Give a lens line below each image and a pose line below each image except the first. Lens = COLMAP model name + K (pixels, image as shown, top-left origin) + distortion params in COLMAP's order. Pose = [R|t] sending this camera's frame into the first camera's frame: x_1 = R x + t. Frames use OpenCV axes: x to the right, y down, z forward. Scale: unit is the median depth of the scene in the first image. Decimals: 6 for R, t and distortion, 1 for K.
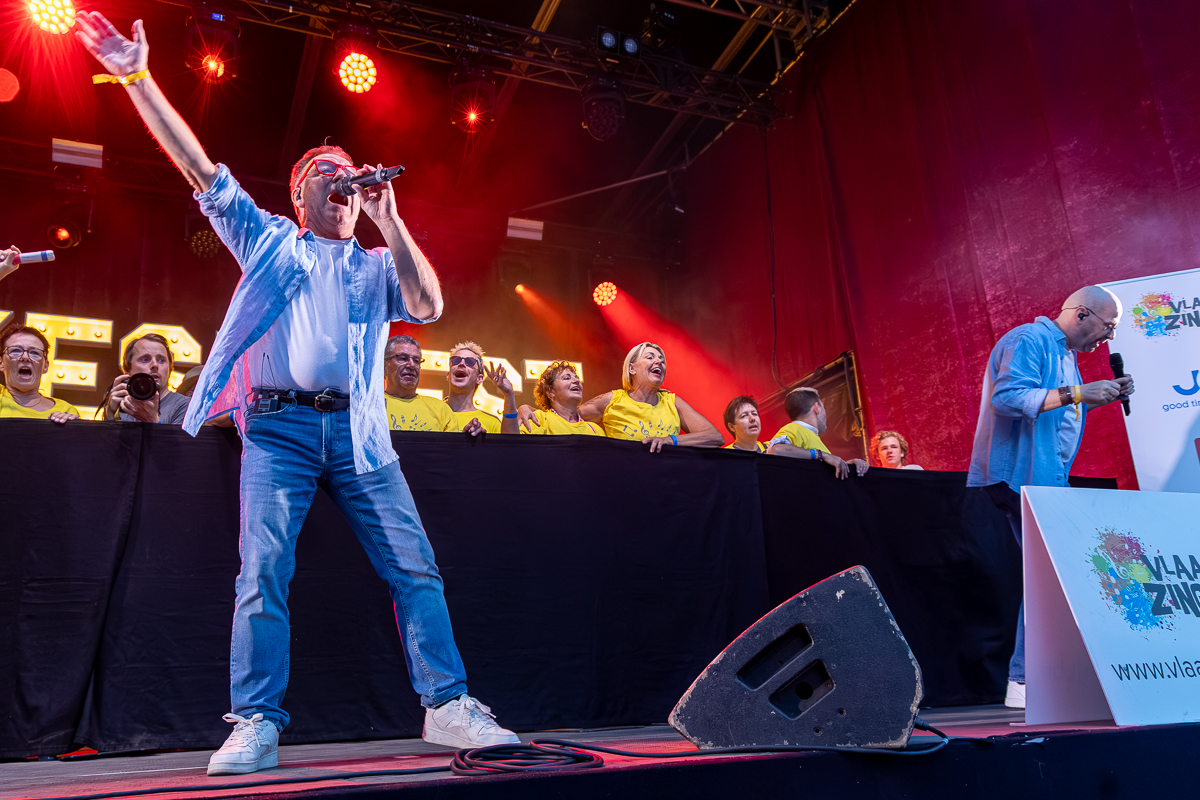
lens RADIAL K [[850.7, 0, 645.6], [0, 850.7, 452.8], [0, 0, 1]] dist [0.031617, -0.013375]
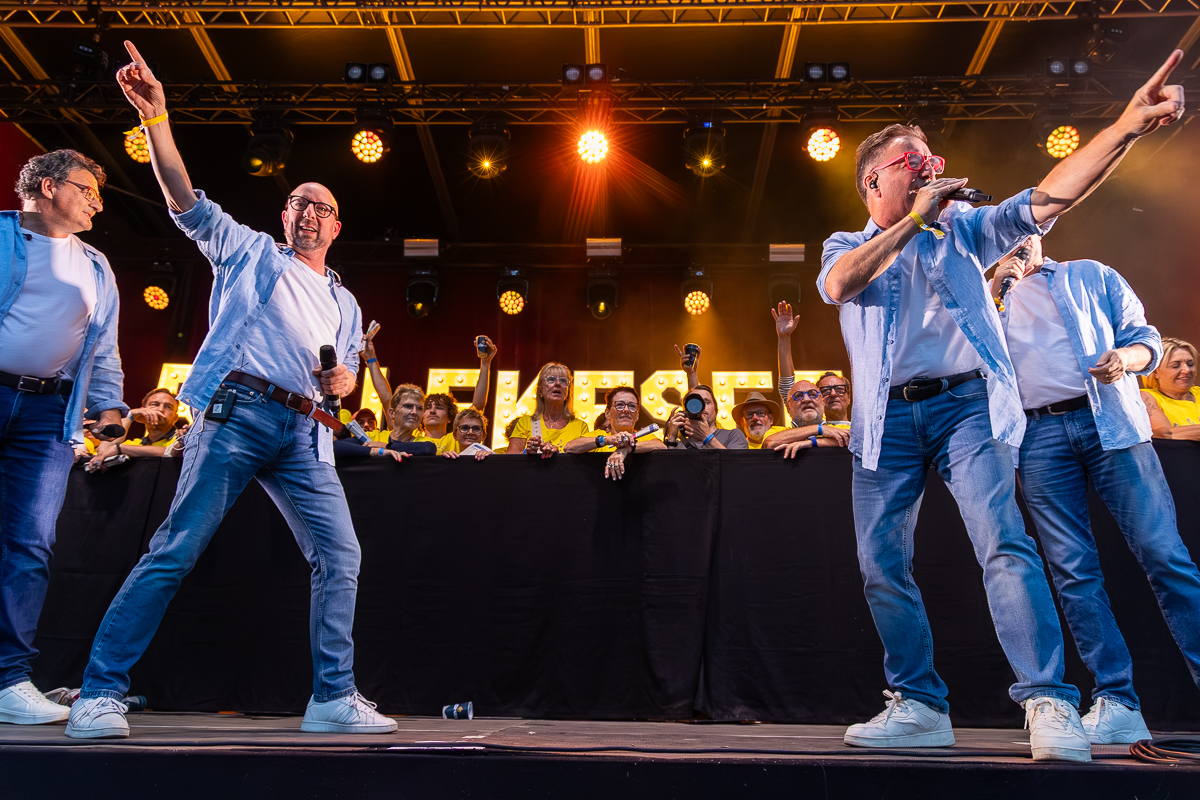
lens RADIAL K [[783.9, 0, 602.8], [0, 783.9, 397.5], [0, 0, 1]] dist [0.020137, 0.006538]
pose [[0.928560, -0.077150, -0.363076, -0.242377], [0.047521, 0.994821, -0.089855, -0.012031], [0.368128, 0.066181, 0.927417, -0.094817]]
